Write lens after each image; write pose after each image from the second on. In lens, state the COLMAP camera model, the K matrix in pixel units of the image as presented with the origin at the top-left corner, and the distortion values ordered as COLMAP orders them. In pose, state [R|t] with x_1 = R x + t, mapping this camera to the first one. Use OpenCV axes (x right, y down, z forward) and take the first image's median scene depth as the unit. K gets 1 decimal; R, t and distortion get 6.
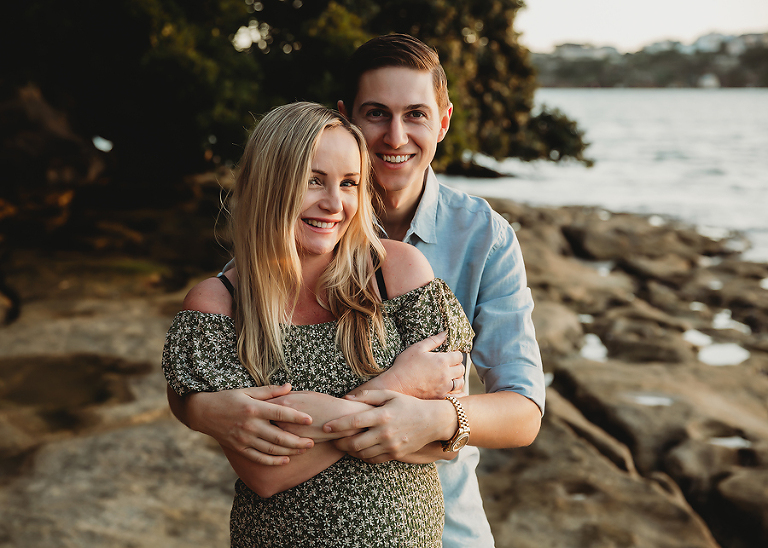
lens RADIAL K [[1177.7, 0, 384.0], [0, 1177.7, 289.8], [0, 0, 1]] dist [-0.103391, 0.057282]
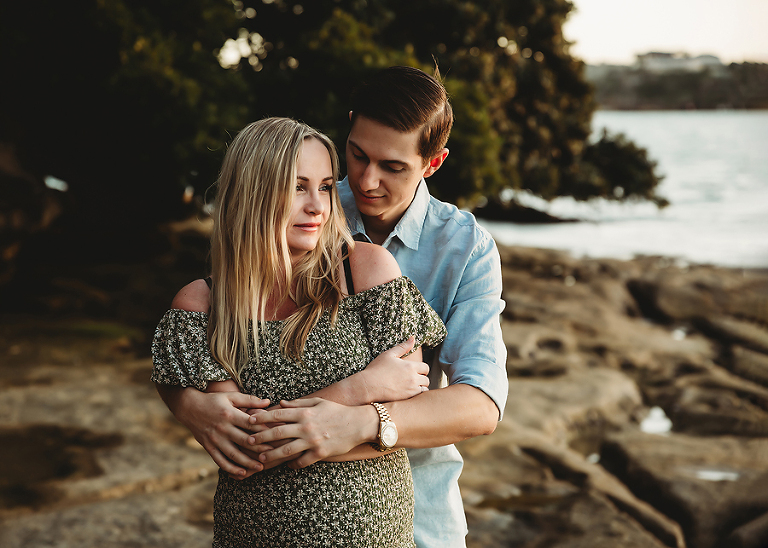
lens RADIAL K [[1616.7, 0, 384.0], [0, 1616.7, 274.0], [0, 0, 1]] dist [-0.063826, -0.436362]
pose [[0.999614, -0.008876, -0.026326, 0.017997], [0.006966, 0.997397, -0.071769, 0.024986], [0.026895, 0.071558, 0.997074, -0.130220]]
